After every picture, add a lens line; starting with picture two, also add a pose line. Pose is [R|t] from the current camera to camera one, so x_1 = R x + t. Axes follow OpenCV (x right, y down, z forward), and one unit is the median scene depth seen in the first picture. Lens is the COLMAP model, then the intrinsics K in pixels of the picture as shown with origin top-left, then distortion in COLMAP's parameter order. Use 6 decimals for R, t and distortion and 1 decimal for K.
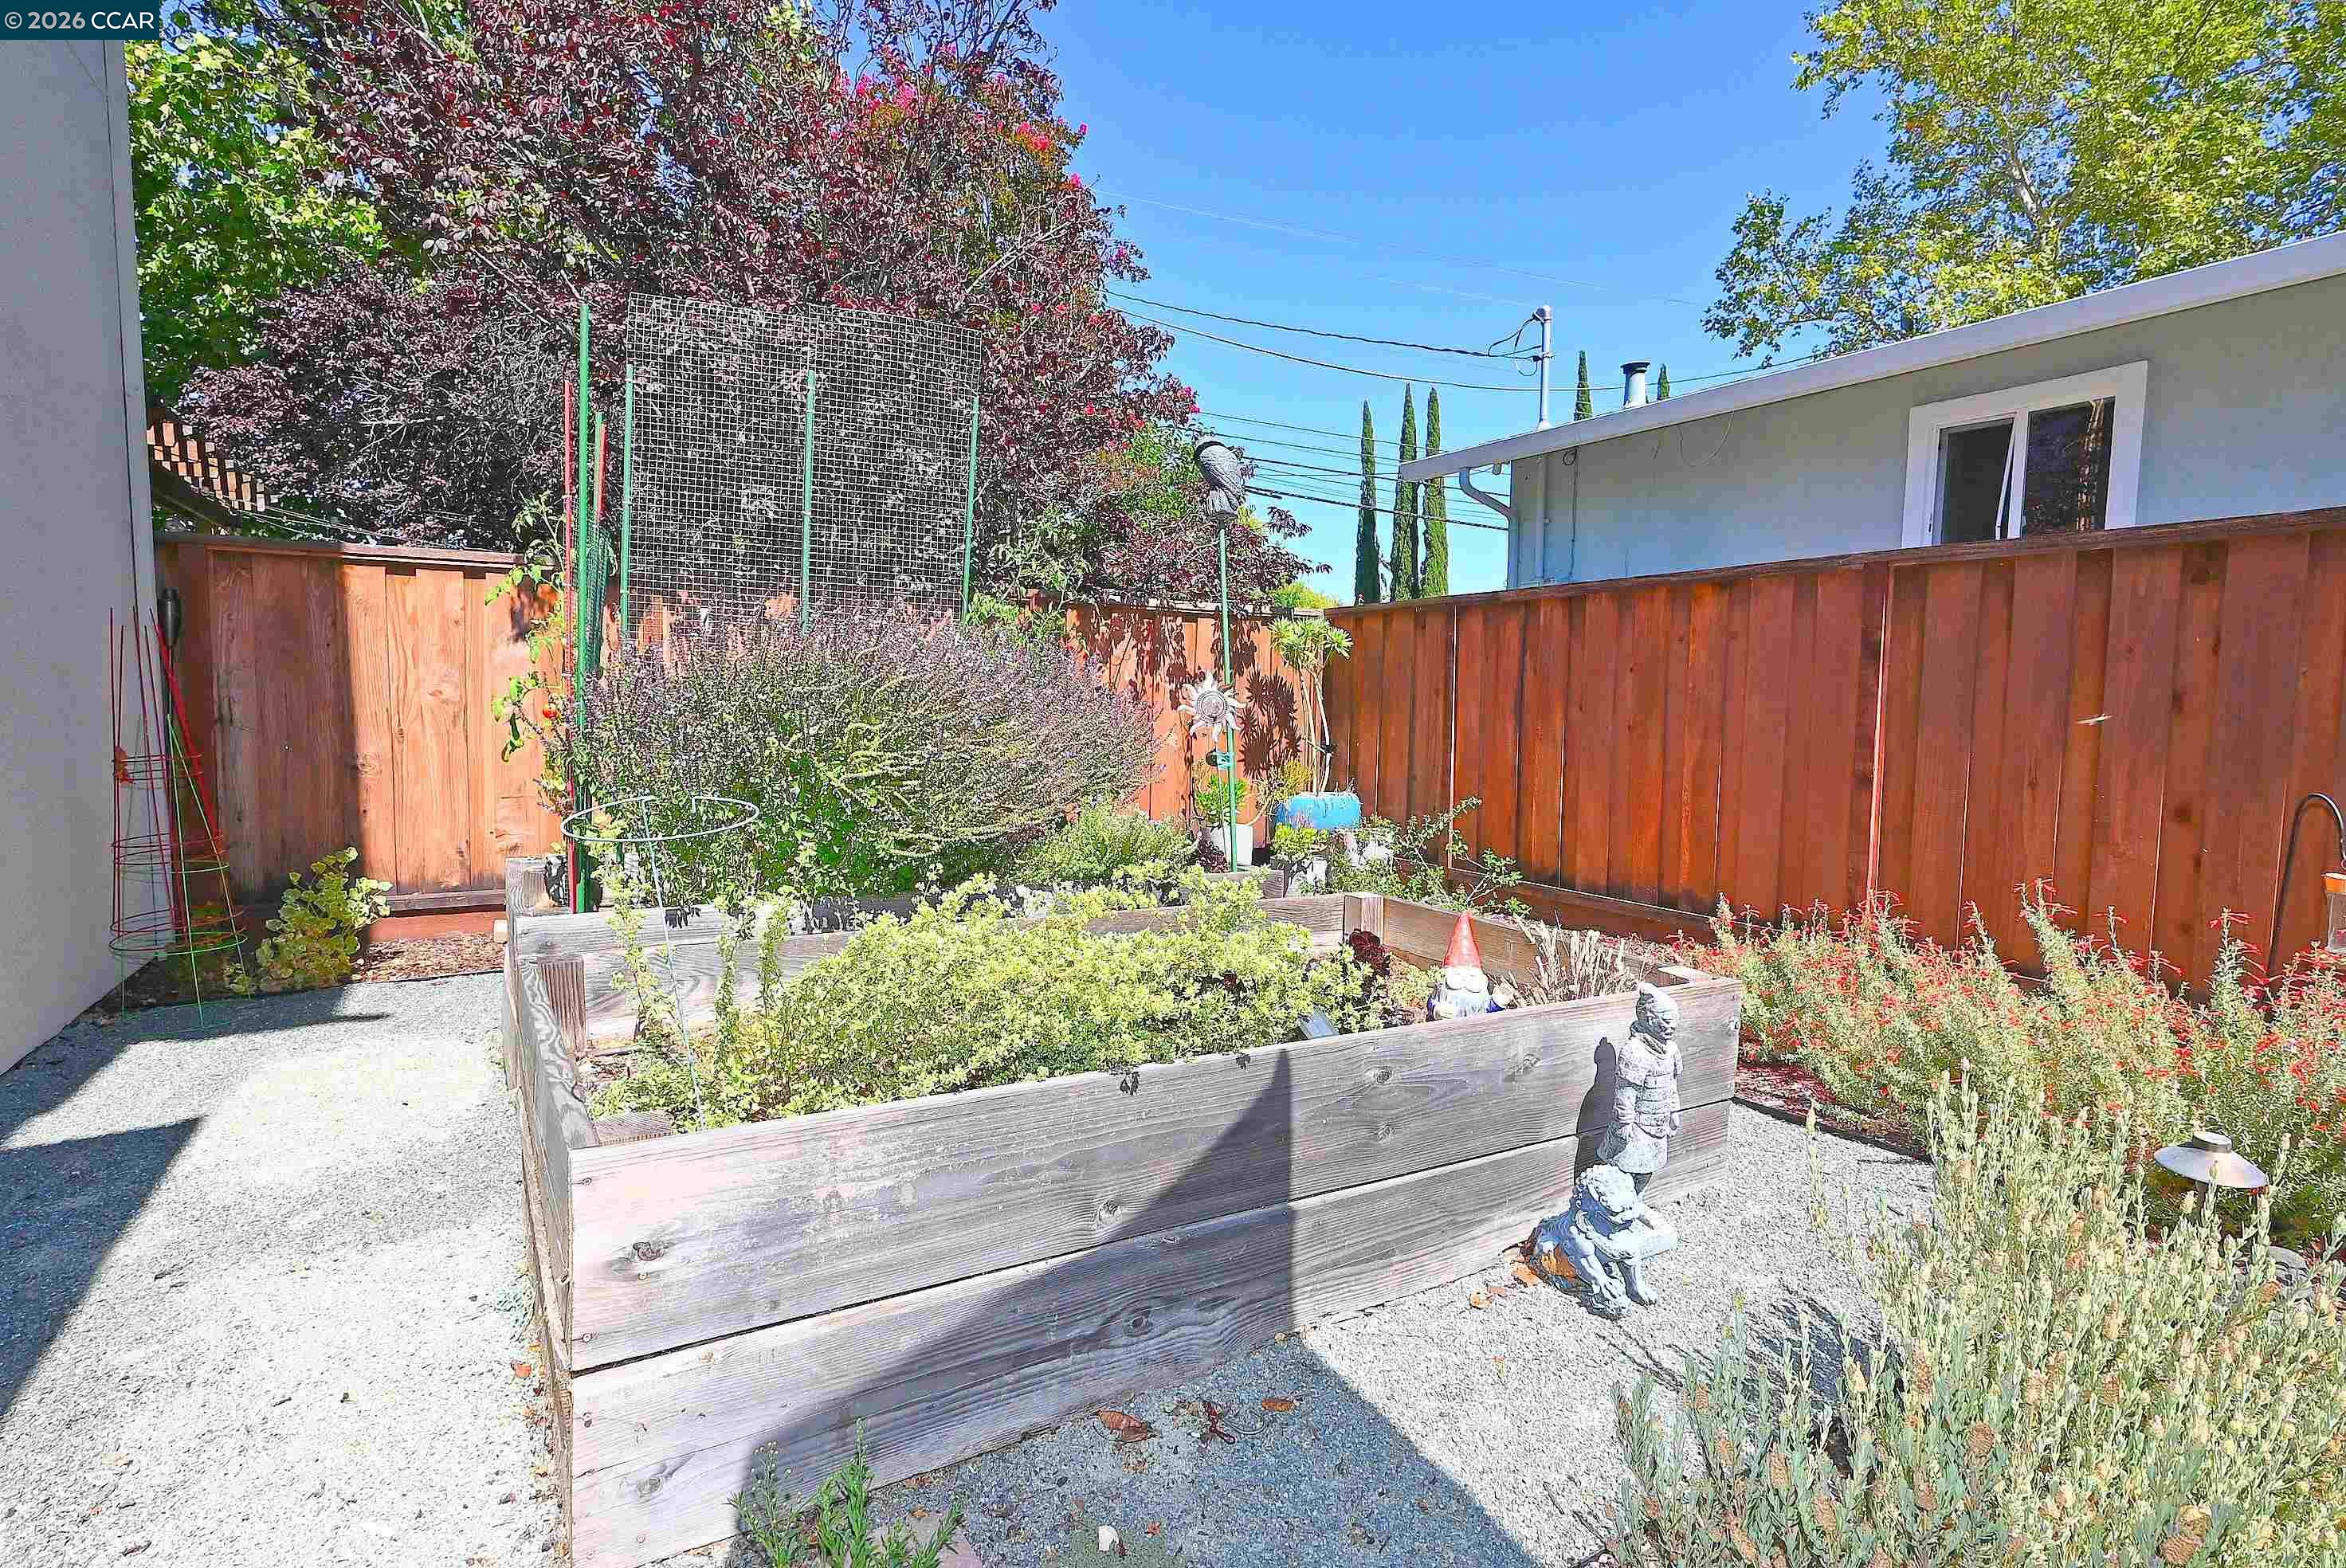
lens RADIAL K [[1178.9, 0, 1173.0], [0, 1178.9, 784.0], [0, 0, 1]] dist [-0.003382, 0.001783]
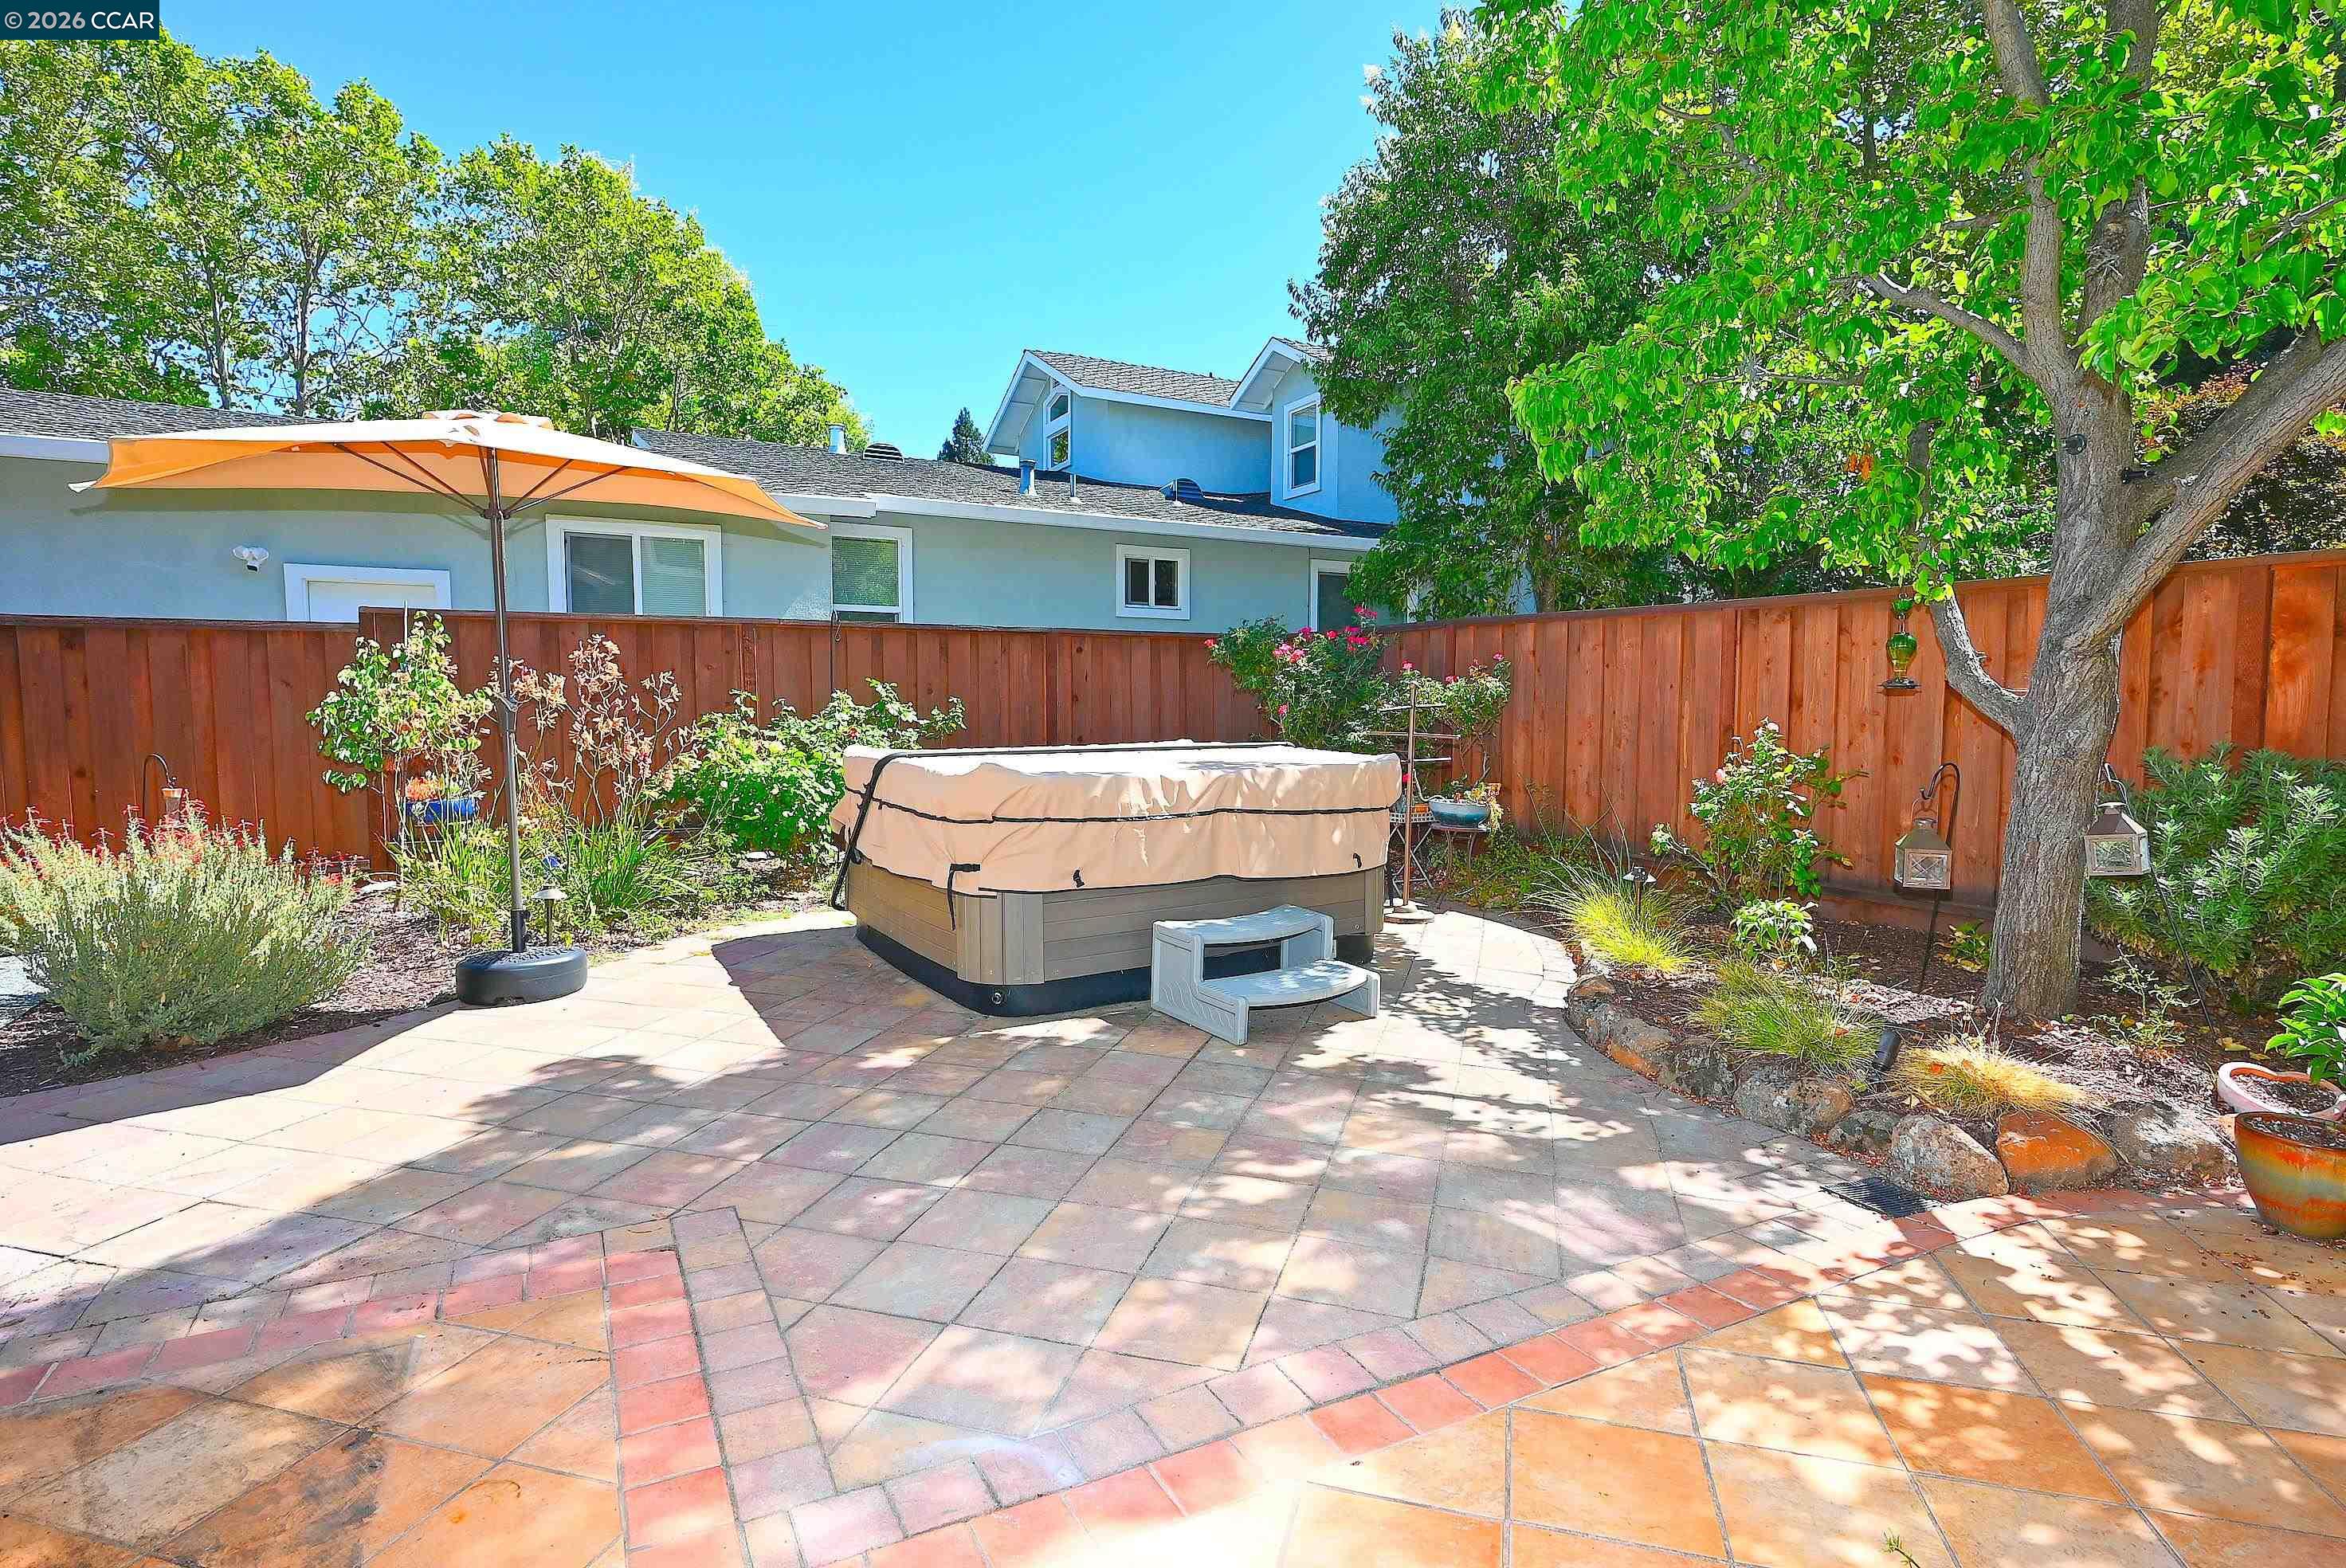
lens RADIAL K [[1141.1, 0, 1176.2], [0, 1141.1, 790.5], [0, 0, 1]] dist [-0.023499, 0.000244]
pose [[0.015170, -0.088085, 0.995997, -0.623220], [0.074665, 0.993431, 0.086721, 0.020480], [-0.997093, 0.073051, 0.021647, -0.542727]]
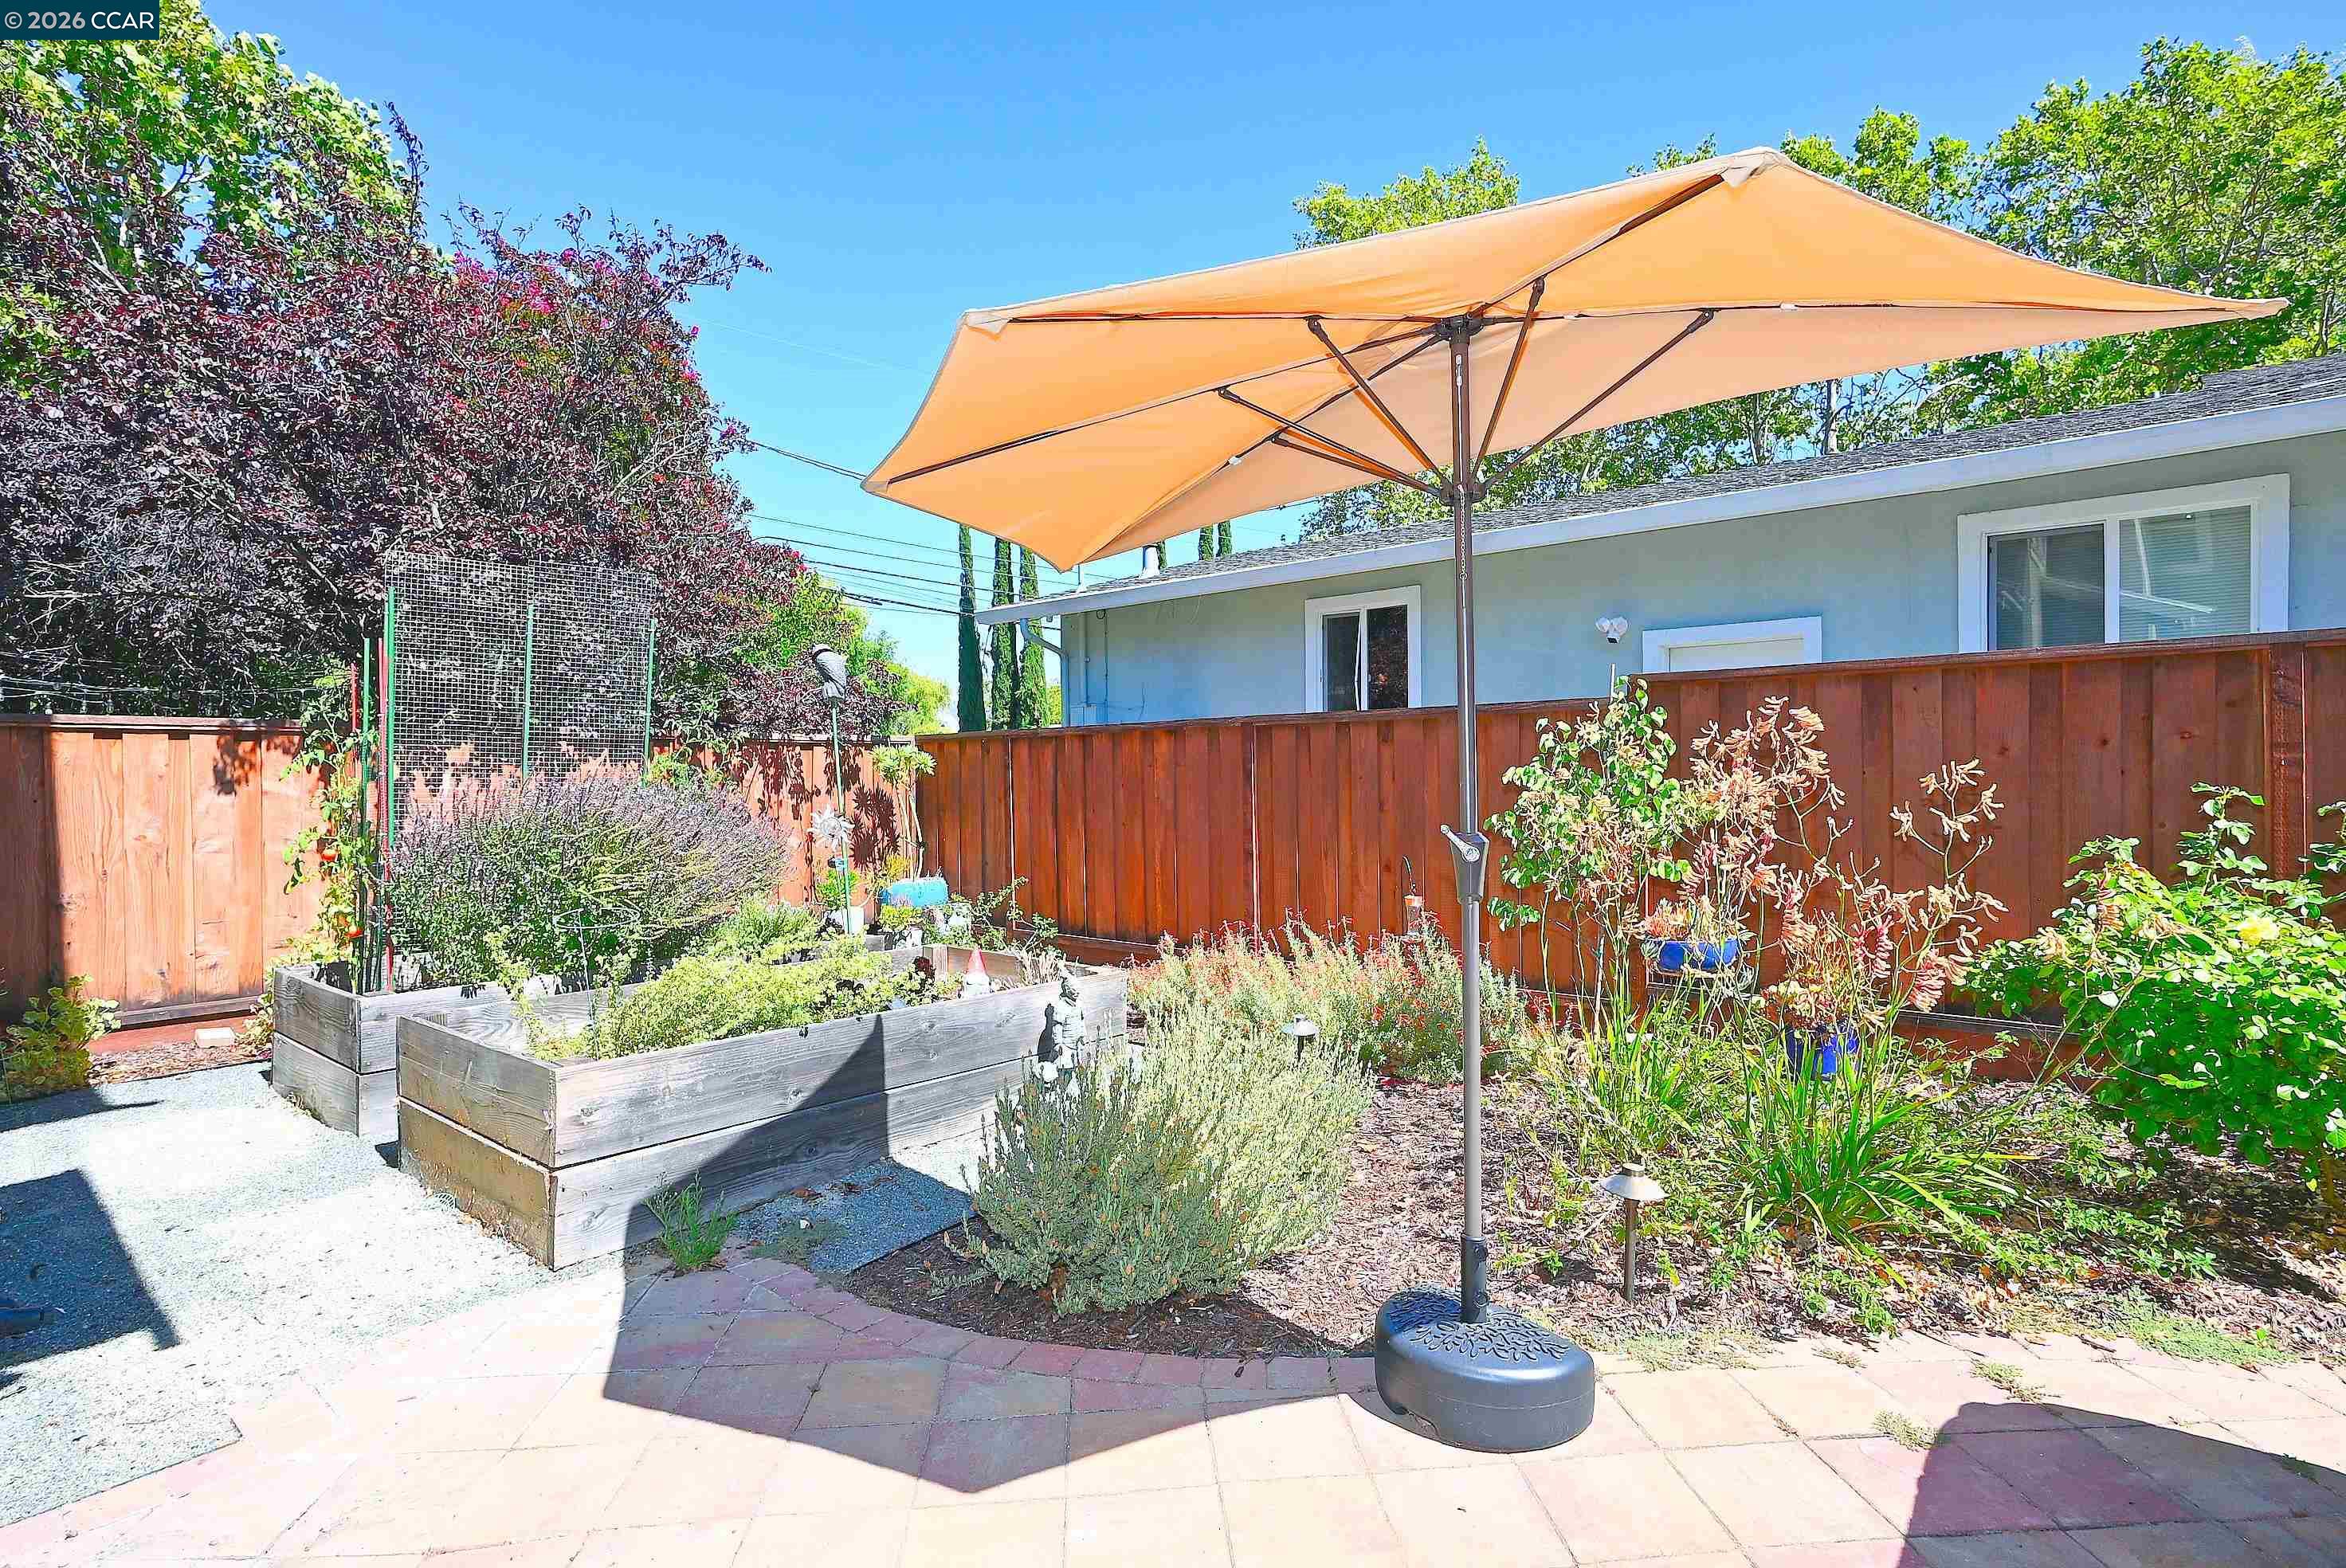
lens RADIAL K [[1150.8, 0, 1173.0], [0, 1150.8, 784.0], [0, 0, 1]] dist [-0.004811, 0.000390]
pose [[0.944910, -0.028995, 0.326043, -0.024856], [0.050620, 0.997030, -0.058035, -0.012610], [-0.323392, 0.071342, 0.943572, -0.422296]]
